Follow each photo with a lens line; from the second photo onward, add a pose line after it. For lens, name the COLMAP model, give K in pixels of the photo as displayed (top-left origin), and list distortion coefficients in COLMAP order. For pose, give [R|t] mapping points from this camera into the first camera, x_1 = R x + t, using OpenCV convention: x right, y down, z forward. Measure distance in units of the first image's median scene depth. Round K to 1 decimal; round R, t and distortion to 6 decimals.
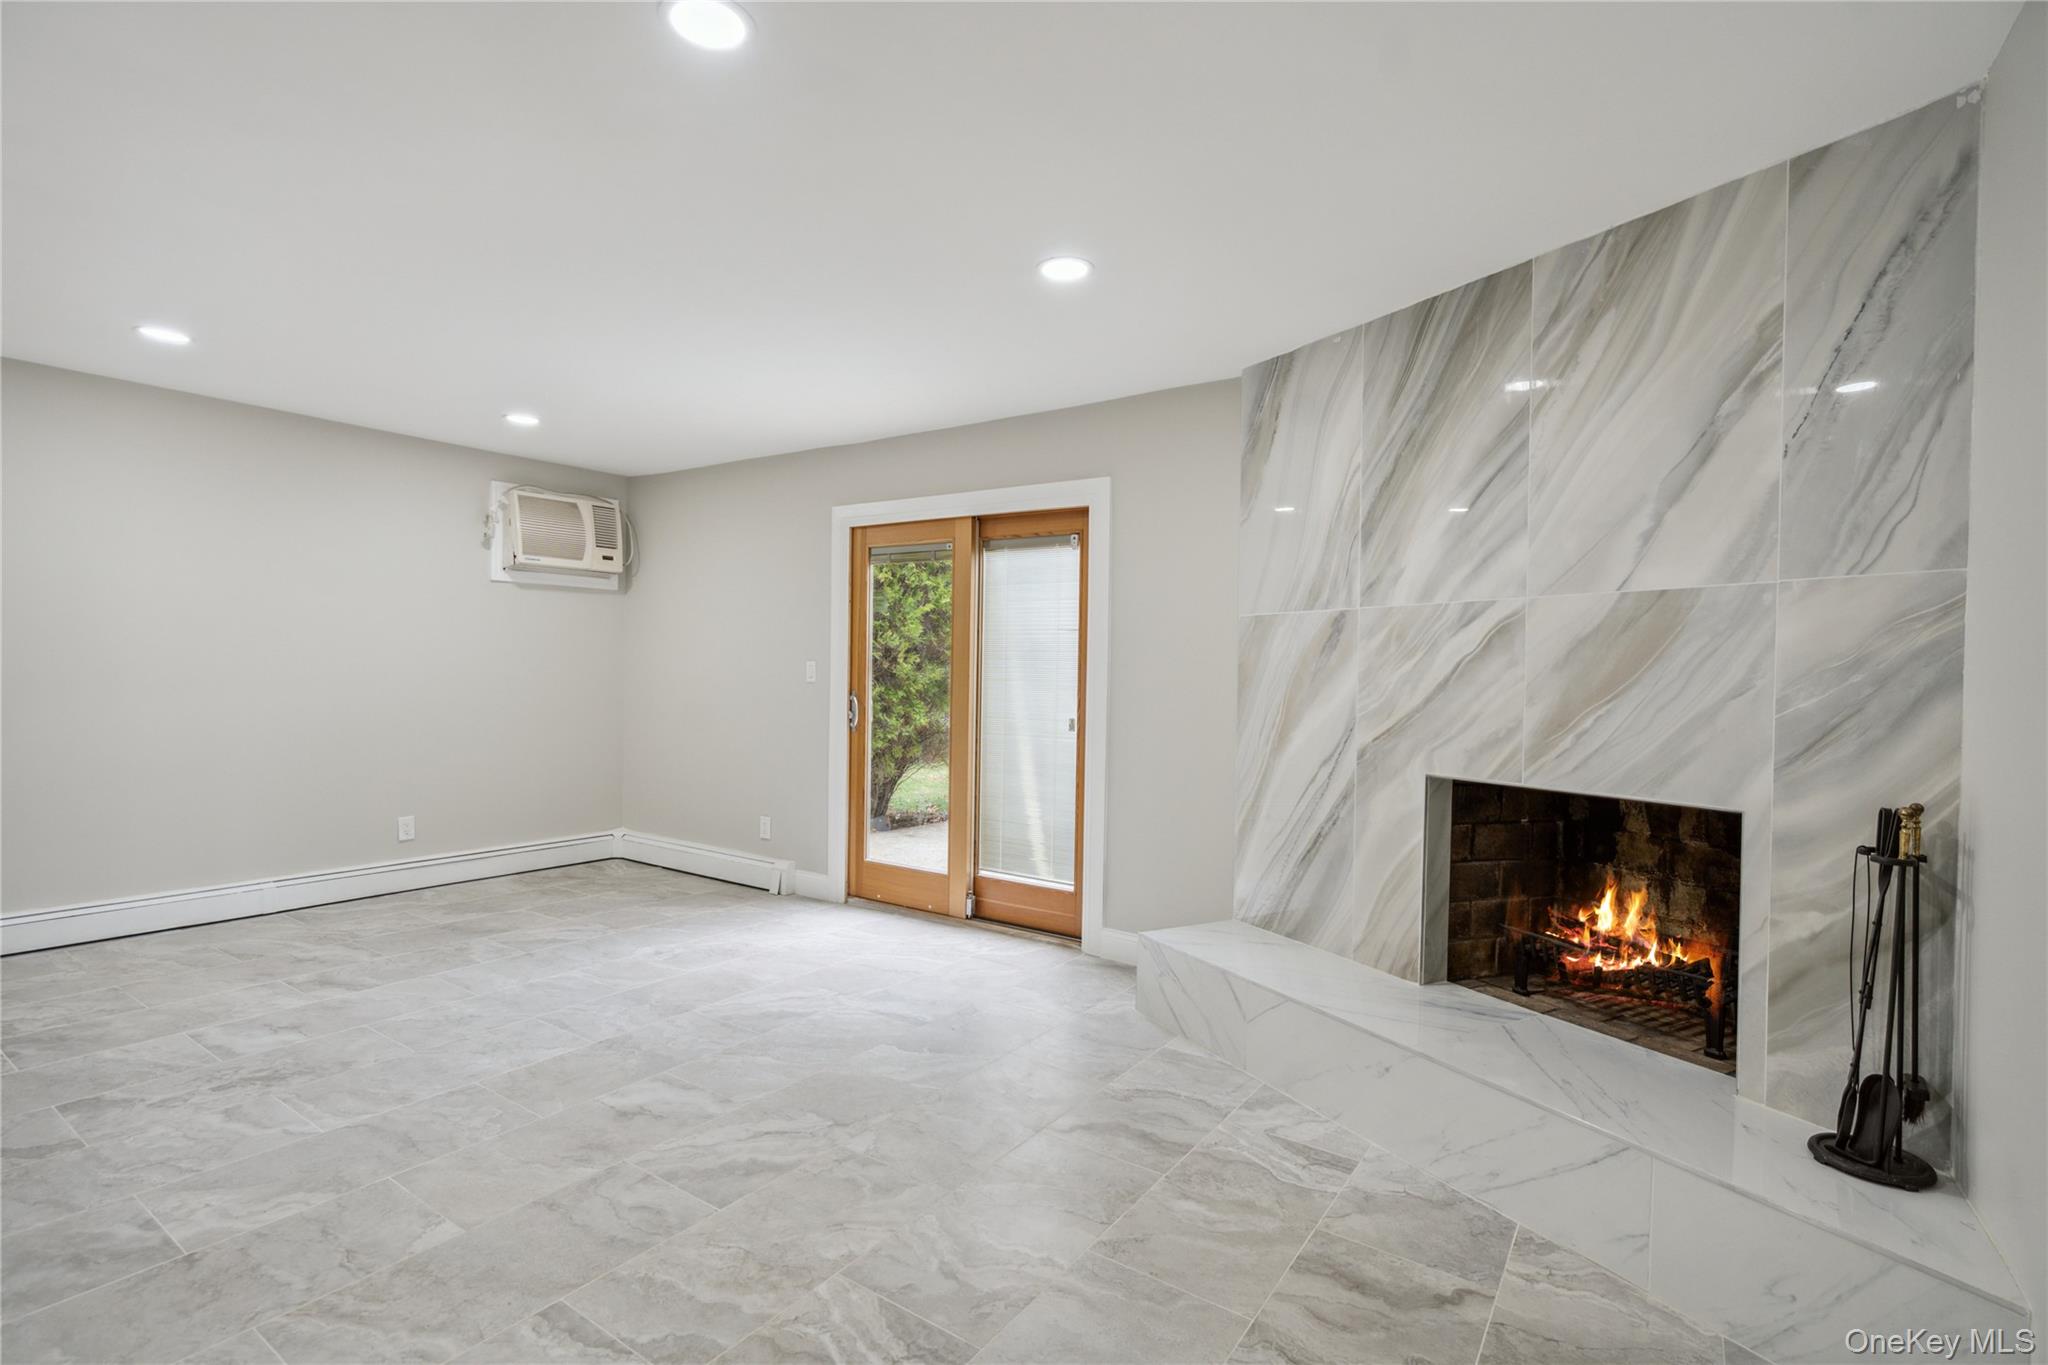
lens RADIAL K [[954.1, 0, 1024.0], [0, 954.1, 682.5], [0, 0, 1]] dist [-0.003835, 0.000605]
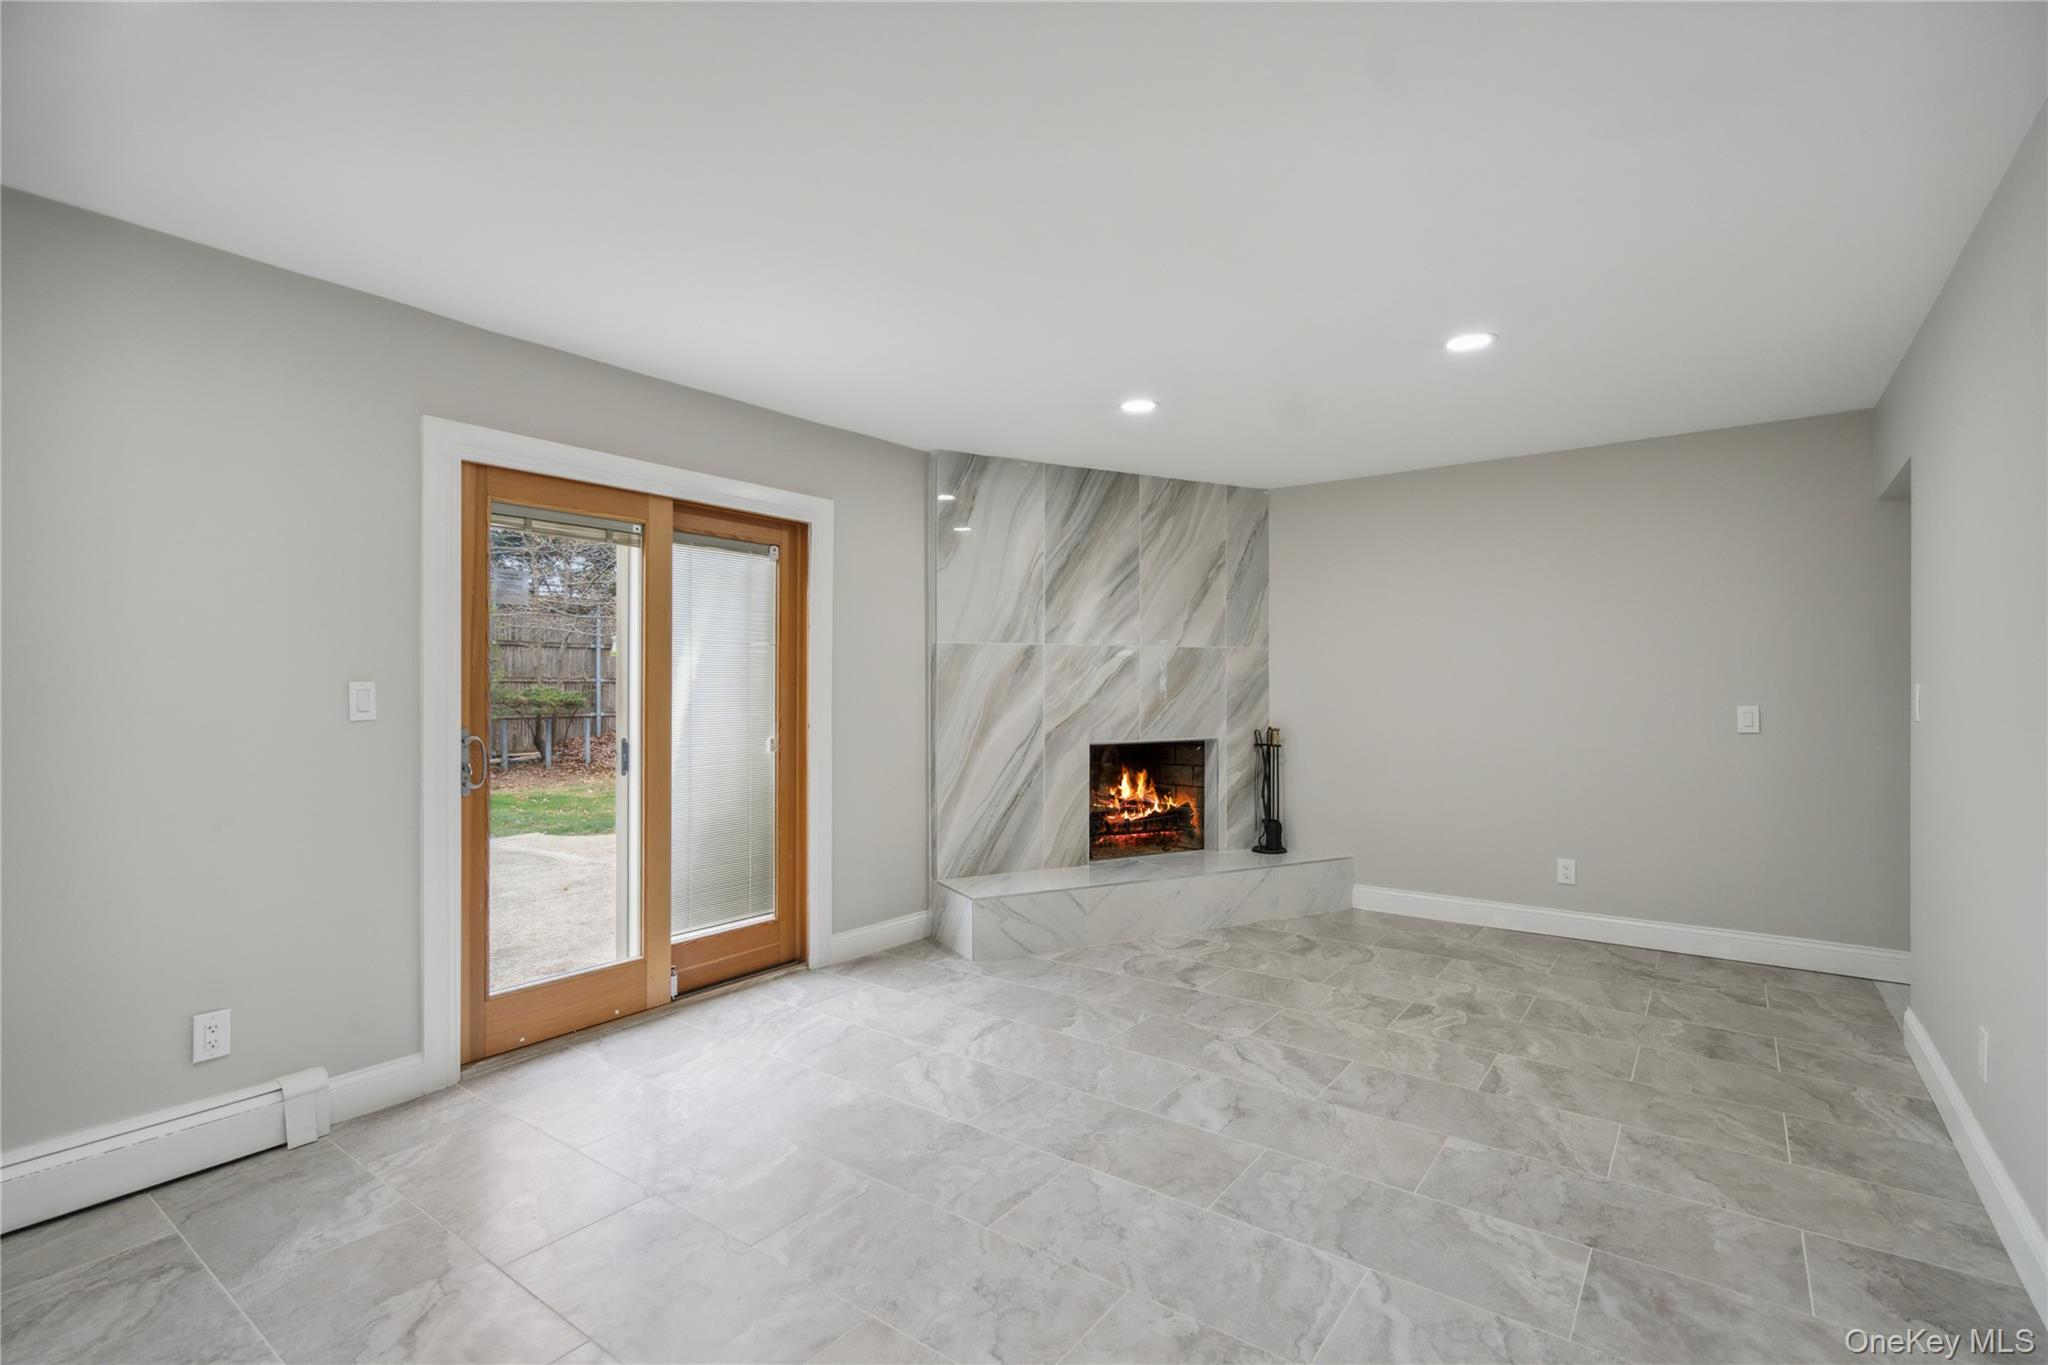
lens RADIAL K [[946.9, 0, 1015.3], [0, 946.9, 693.0], [0, 0, 1]] dist [-0.000361, 0.000174]
pose [[0.040636, -0.026155, 0.998832, -1.386802], [0.014241, 0.999571, 0.025595, -0.044093], [-0.999073, 0.013184, 0.040991, 1.131306]]
